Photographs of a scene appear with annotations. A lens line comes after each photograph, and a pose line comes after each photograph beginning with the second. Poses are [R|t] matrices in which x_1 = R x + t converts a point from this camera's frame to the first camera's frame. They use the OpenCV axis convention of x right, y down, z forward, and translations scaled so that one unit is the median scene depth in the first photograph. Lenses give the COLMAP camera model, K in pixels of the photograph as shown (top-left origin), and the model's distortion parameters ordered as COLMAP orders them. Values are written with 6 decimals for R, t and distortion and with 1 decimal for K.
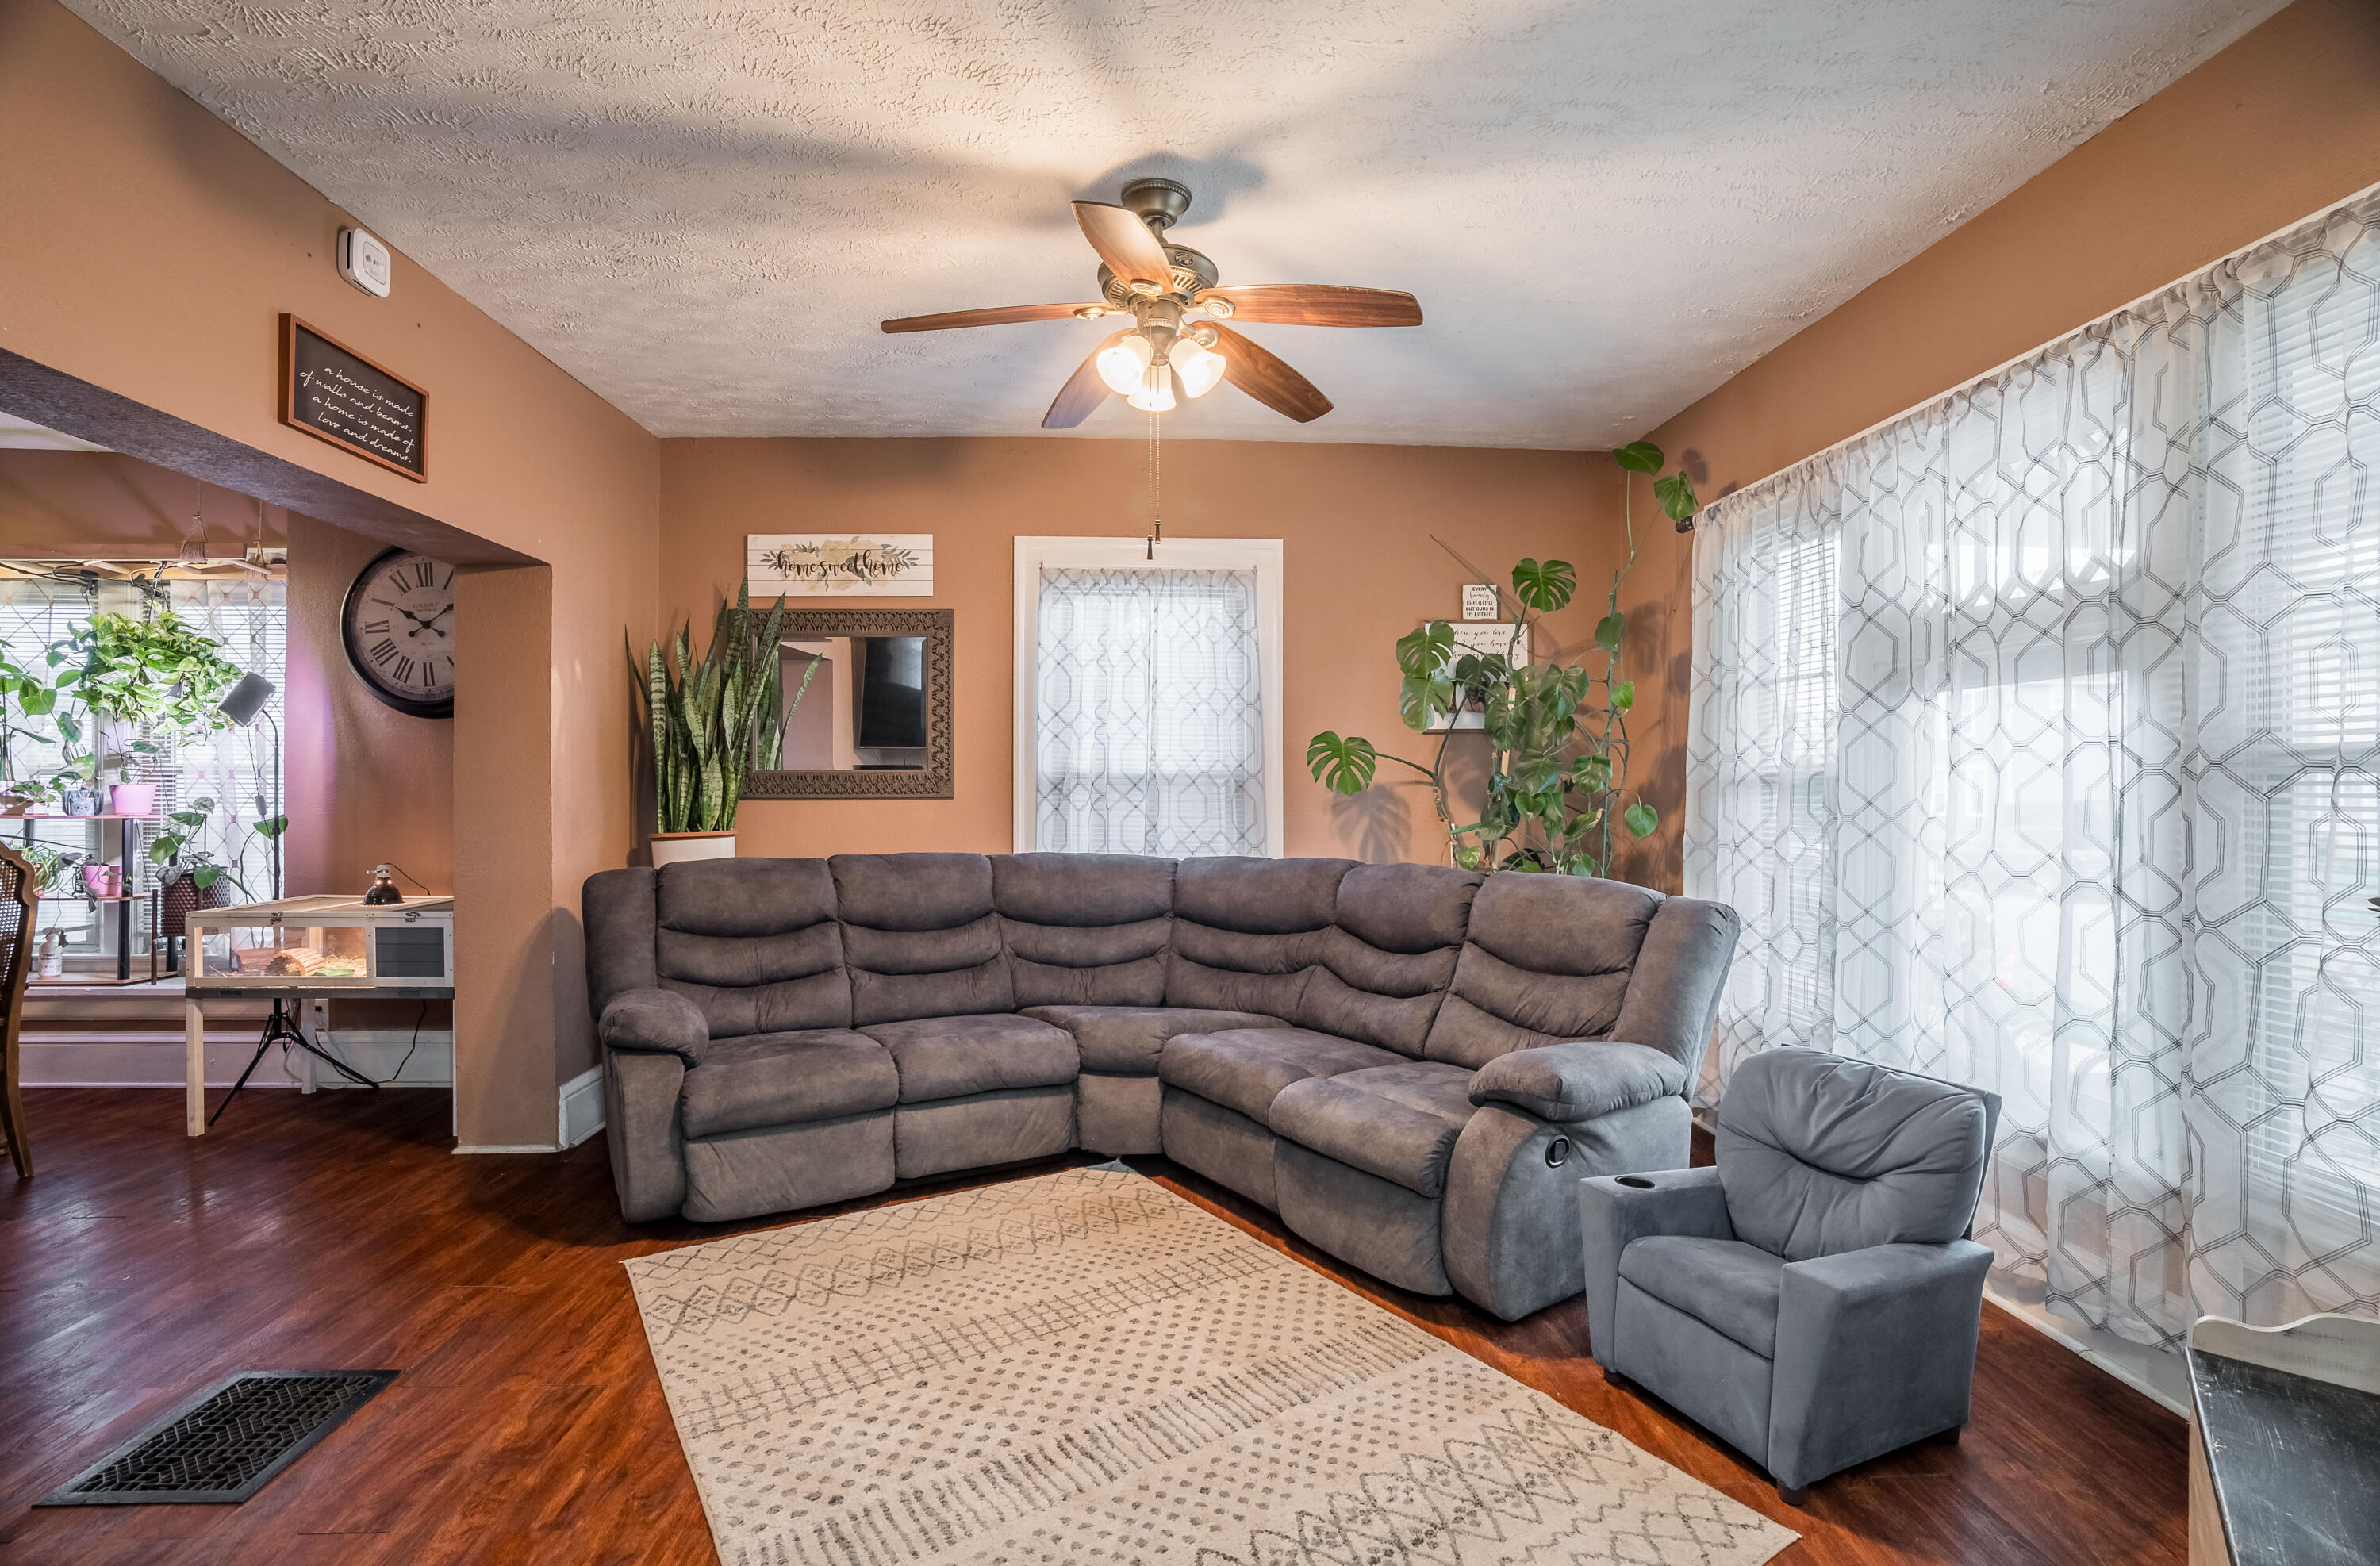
lens RADIAL K [[1085.0, 0, 1184.6], [0, 1085.0, 782.1], [0, 0, 1]] dist [-0.075958, 0.028578]
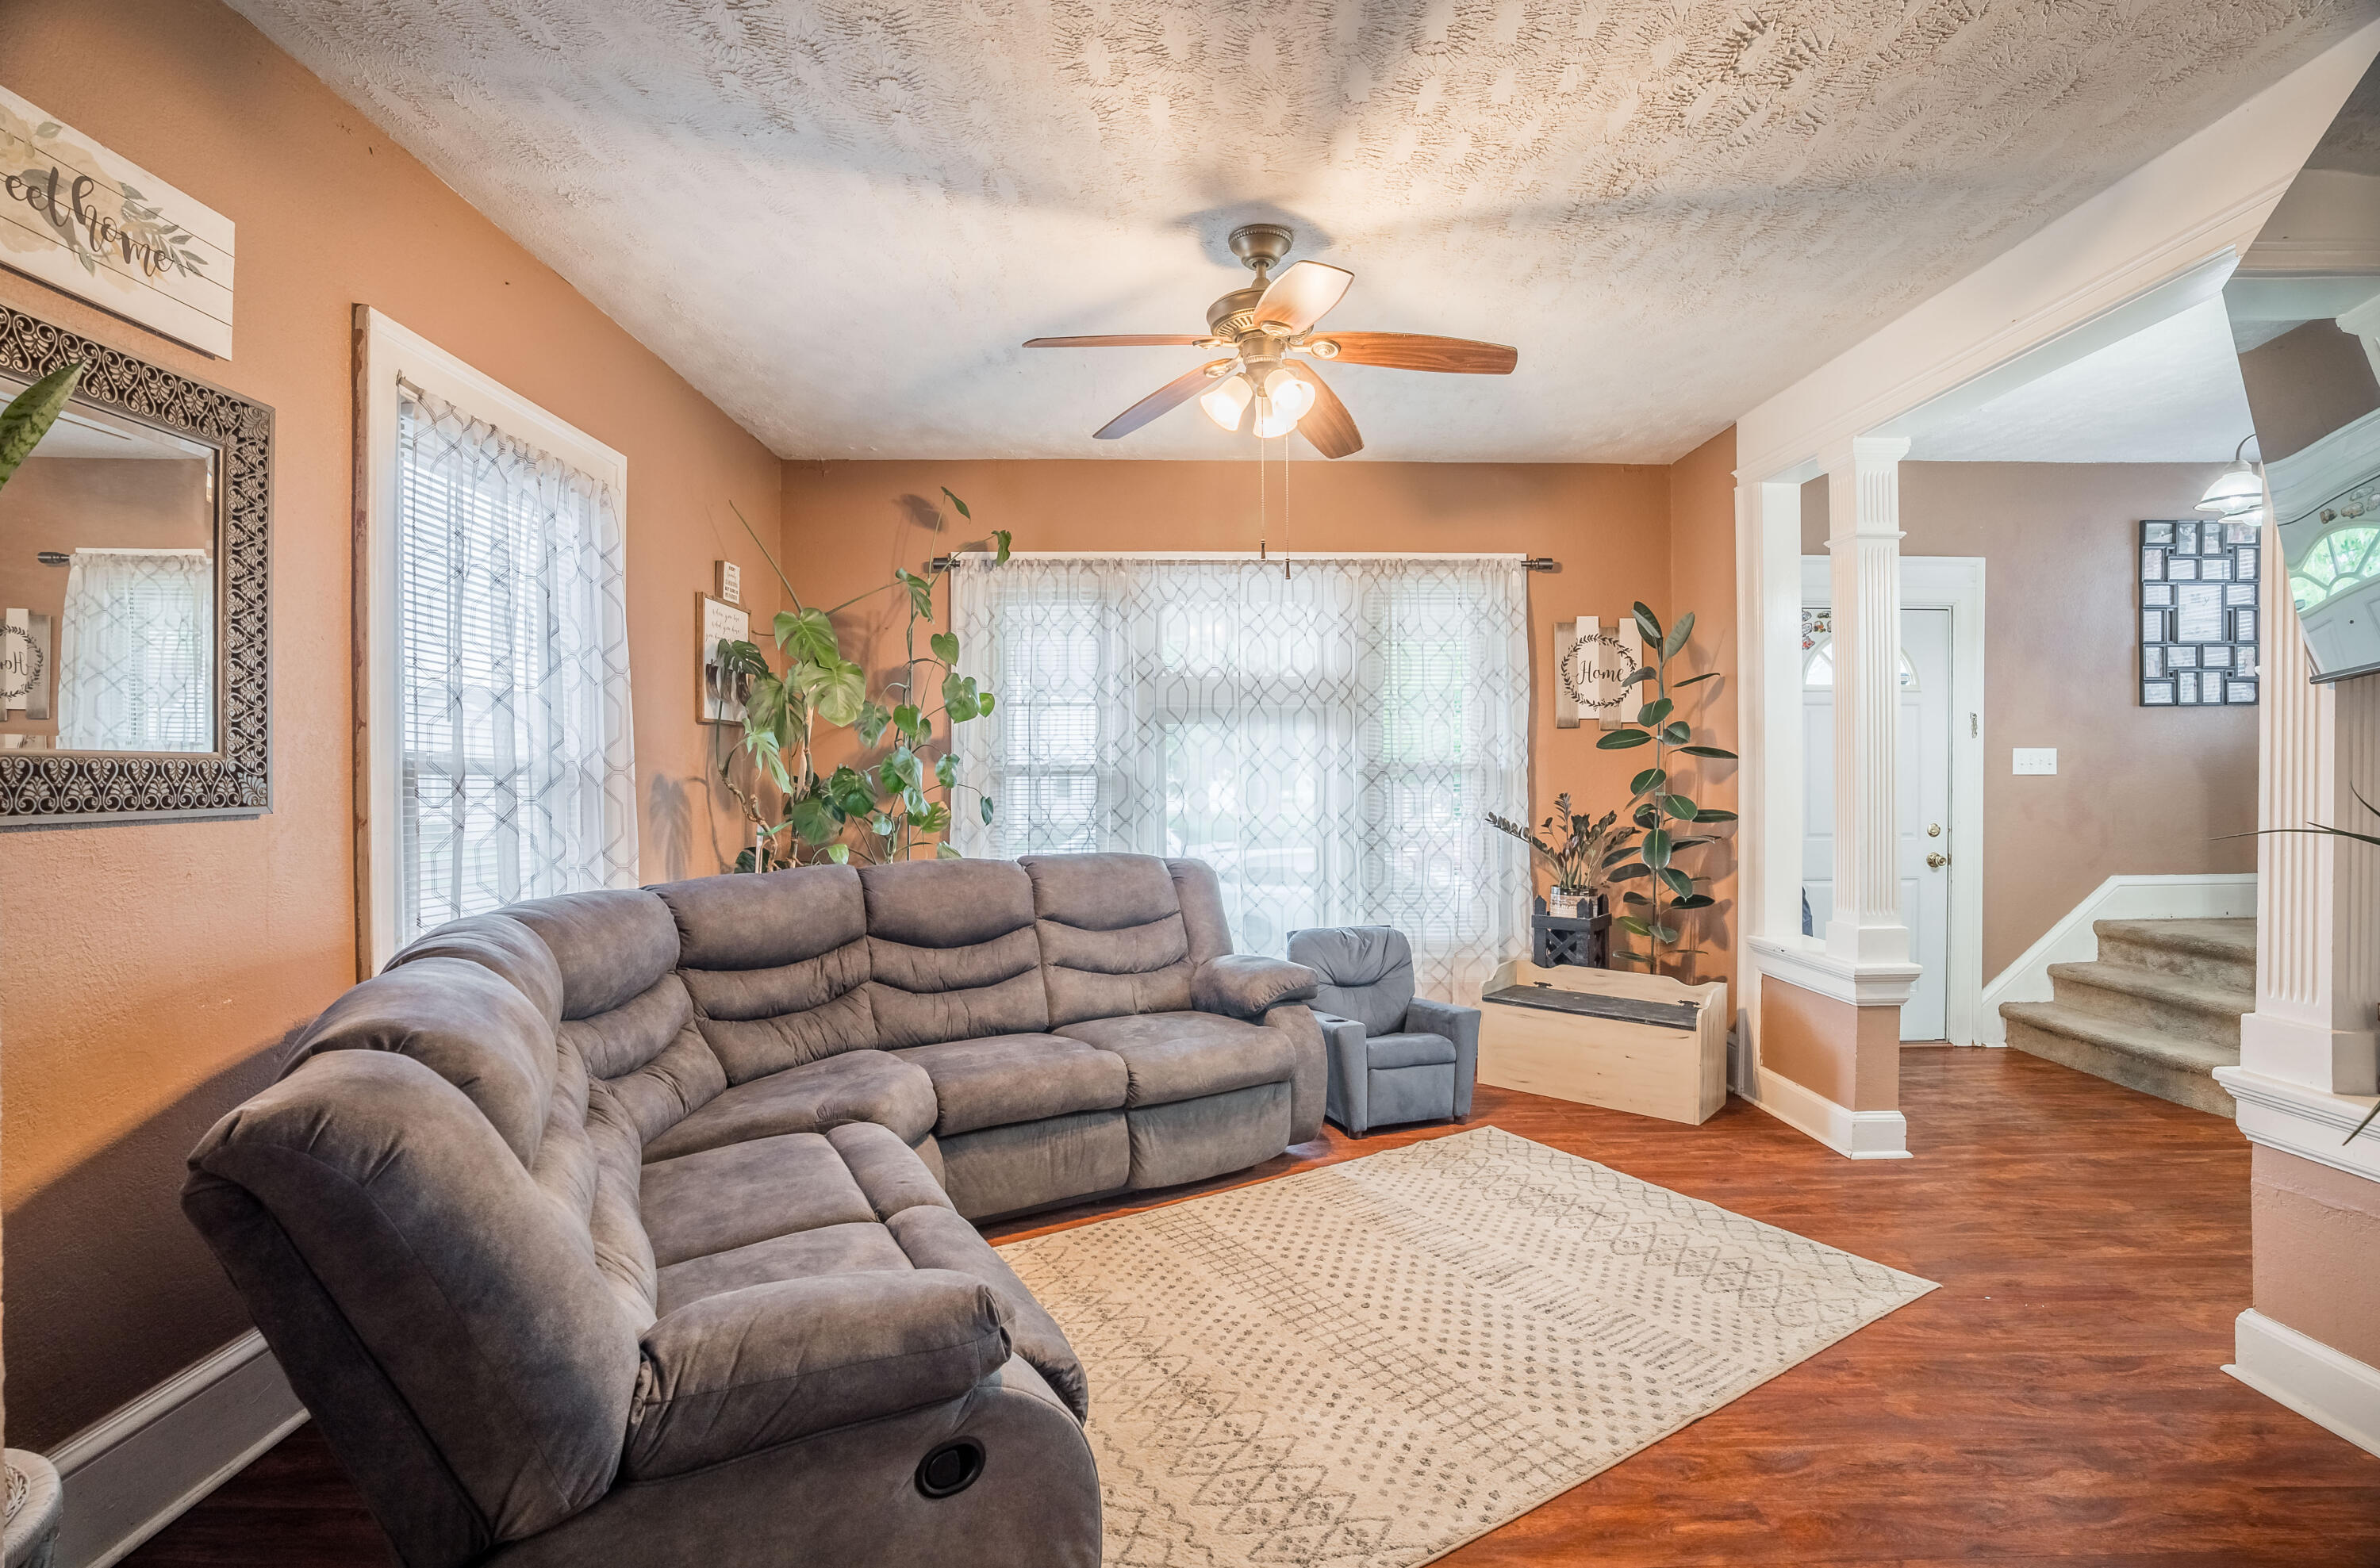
lens RADIAL K [[1084.9, 0, 1184.6], [0, 1084.9, 783.1], [0, 0, 1]] dist [-0.075958, 0.028578]
pose [[0.047799, -0.007714, 0.998827, -0.926459], [-0.000717, 0.999970, 0.007757, -0.004305], [-0.998857, -0.001087, 0.047792, 0.850116]]
